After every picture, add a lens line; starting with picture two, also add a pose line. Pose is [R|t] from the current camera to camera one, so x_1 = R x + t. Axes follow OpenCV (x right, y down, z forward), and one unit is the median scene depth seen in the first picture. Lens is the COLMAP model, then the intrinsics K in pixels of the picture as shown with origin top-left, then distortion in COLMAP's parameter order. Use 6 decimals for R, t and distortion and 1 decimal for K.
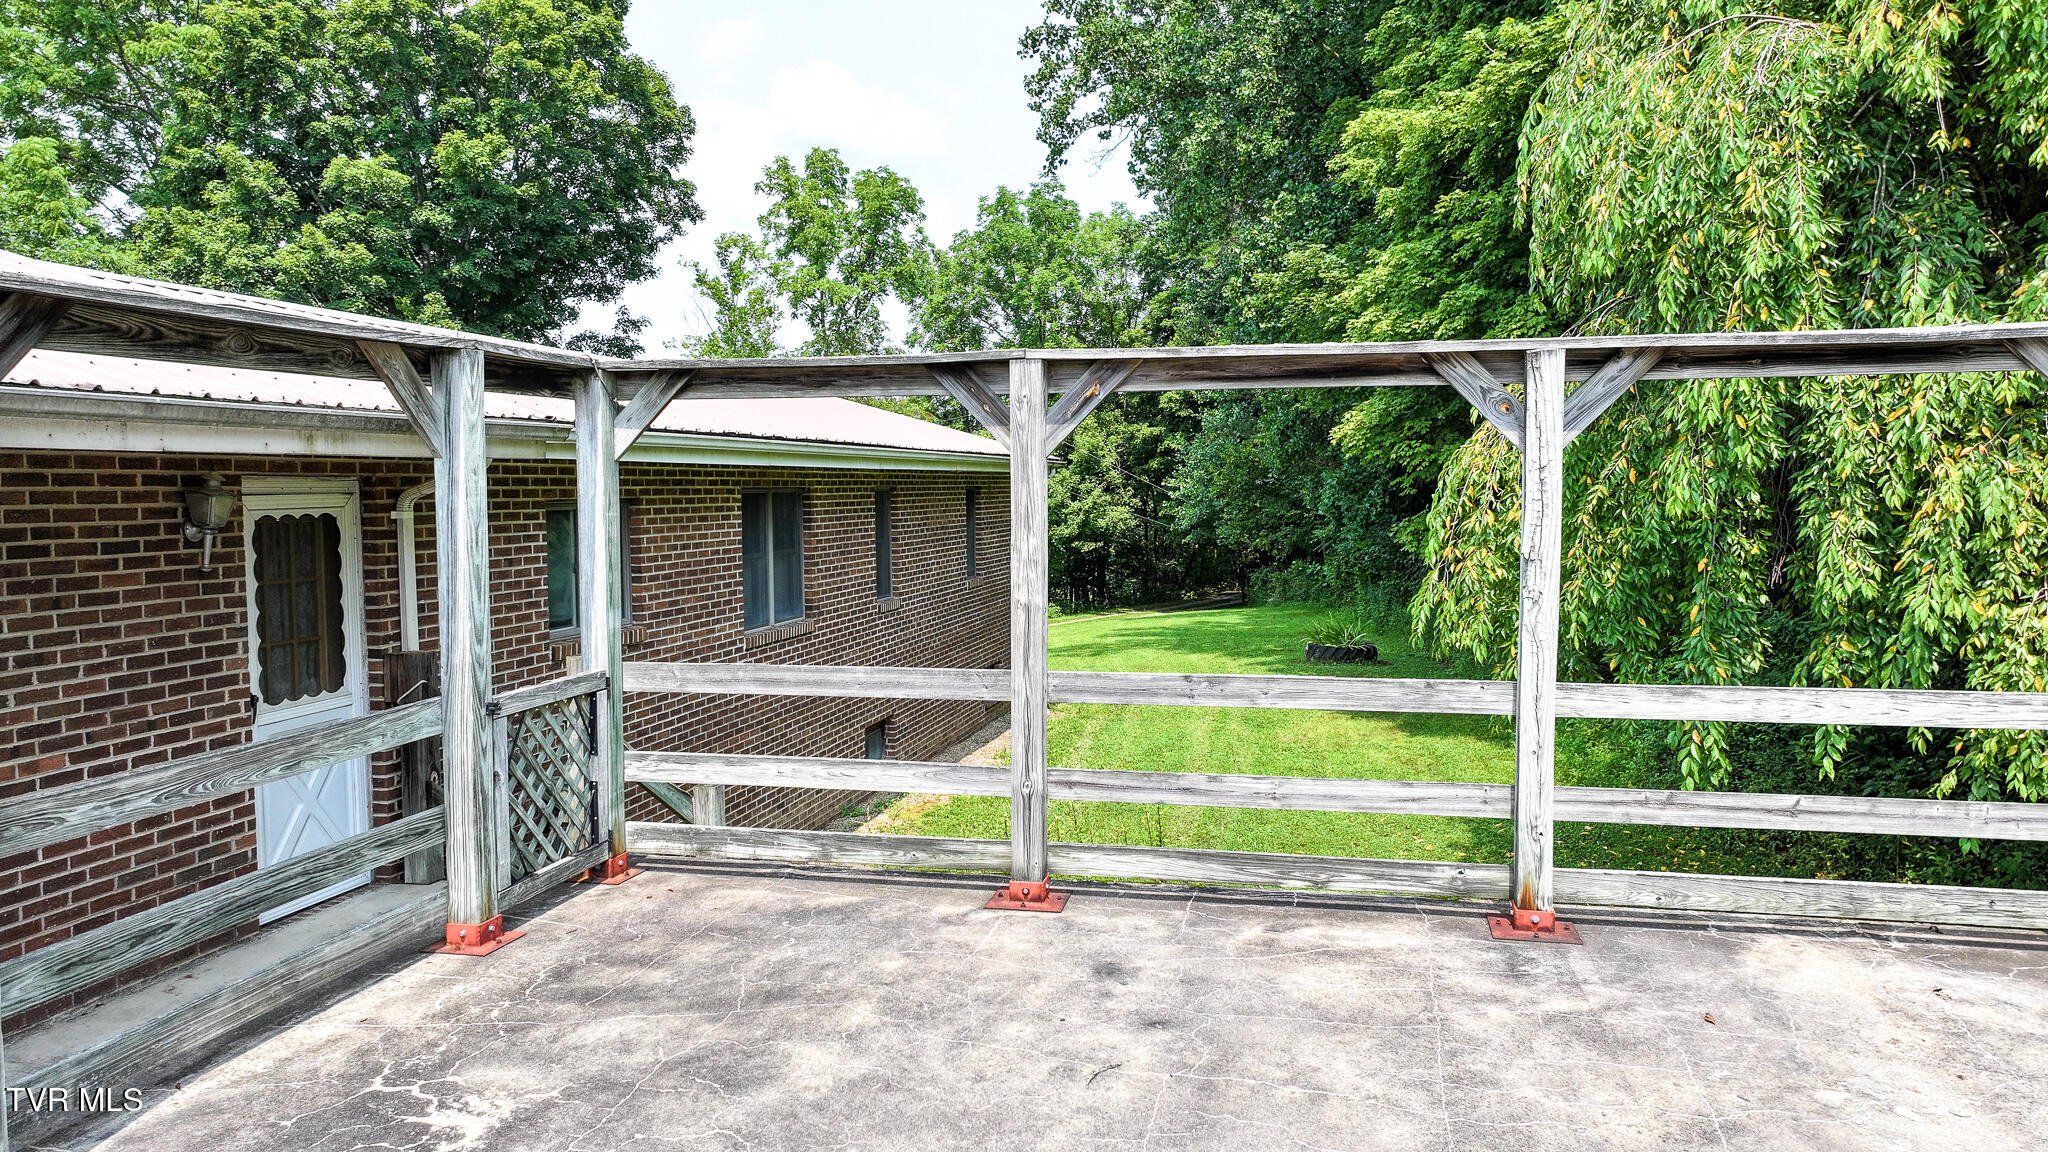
lens RADIAL K [[1448.9, 0, 1023.5], [0, 1448.9, 570.3], [0, 0, 1]] dist [0.013453, 0.004113]
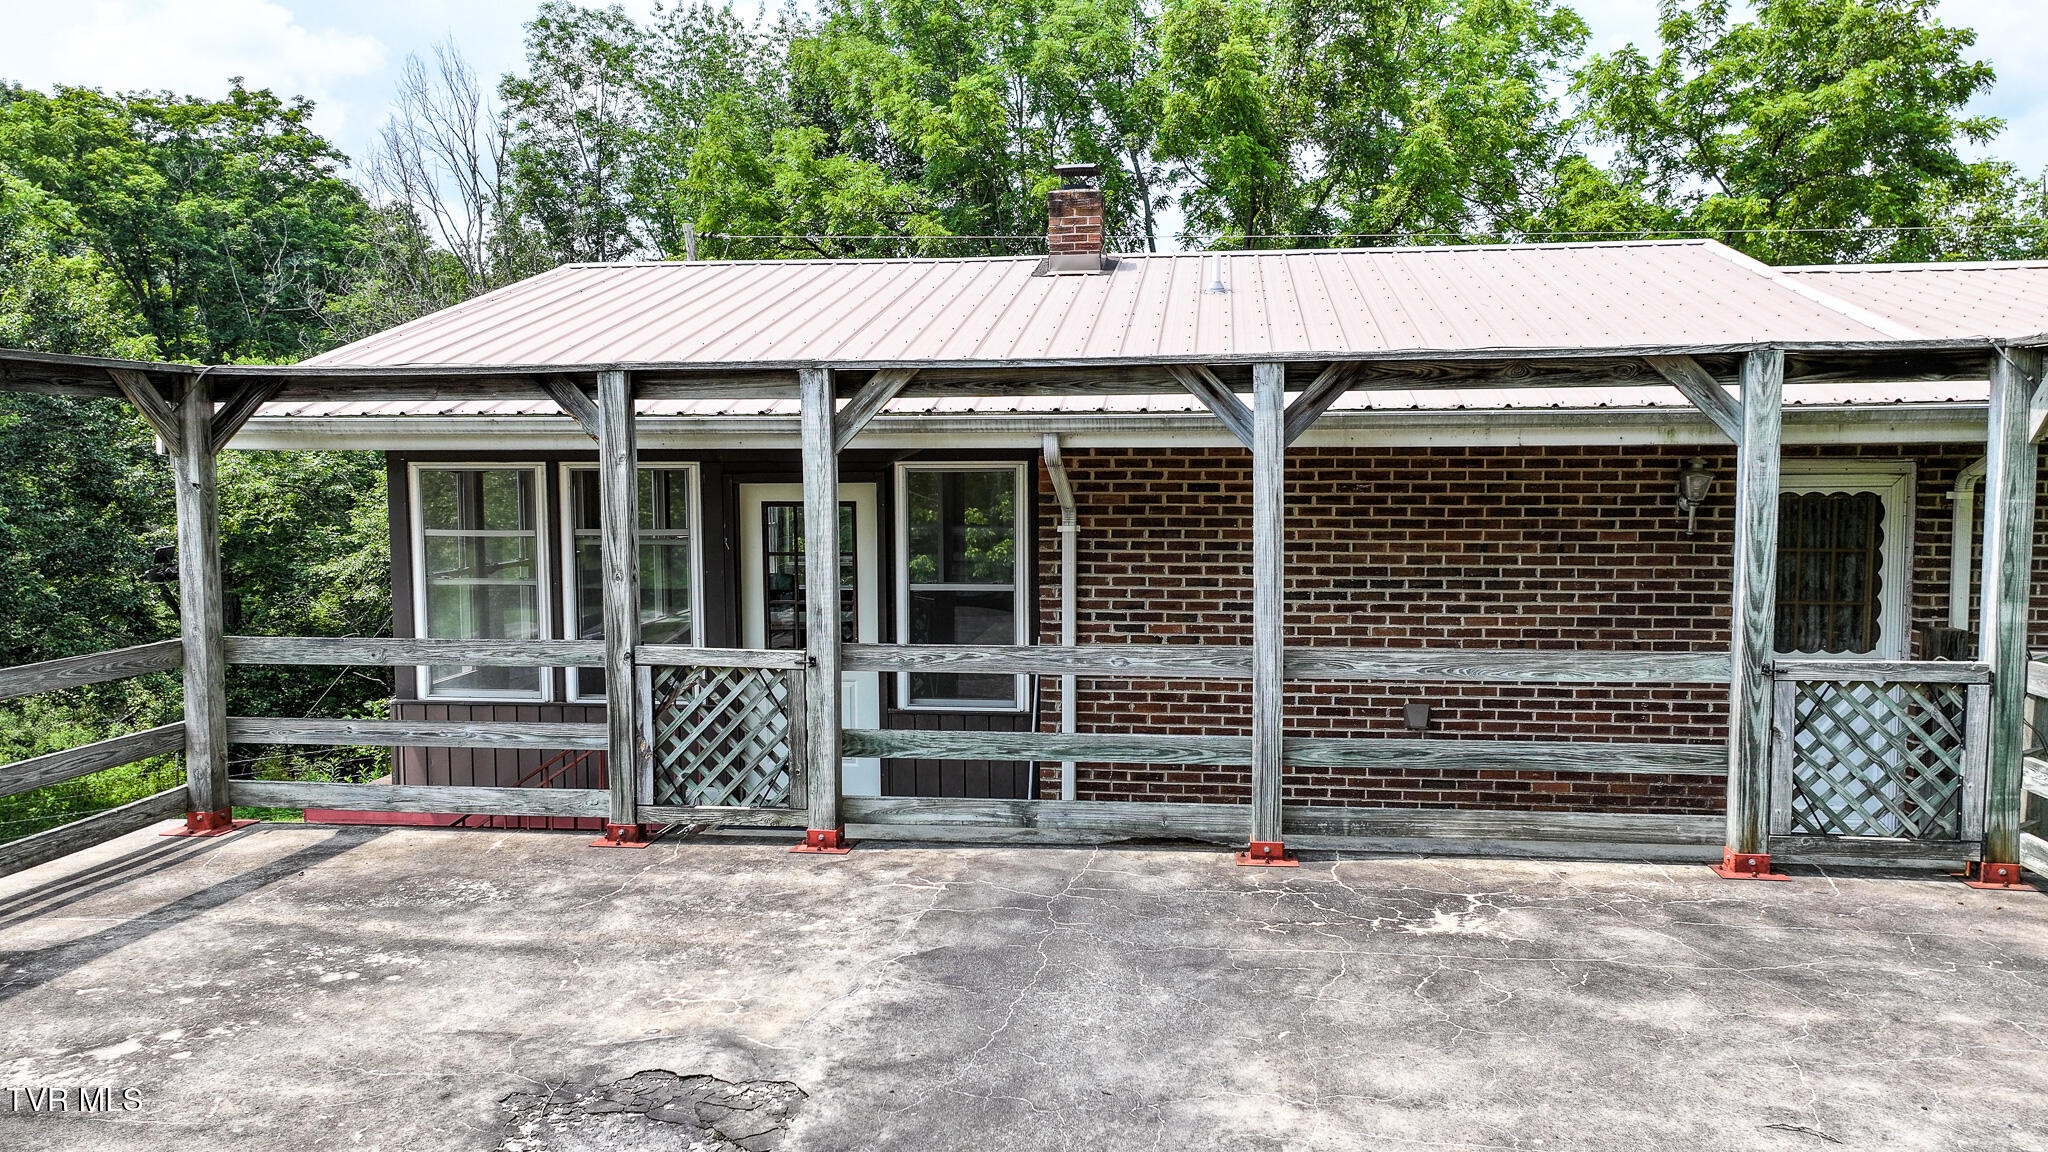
lens RADIAL K [[1448.9, 0, 1044.2], [0, 1448.9, 580.9], [0, 0, 1]] dist [0.013453, 0.004113]
pose [[0.098684, 0.089287, -0.991105, 0.654285], [-0.056428, 0.994866, 0.084007, -0.034335], [0.993518, 0.047636, 0.103216, 0.311122]]
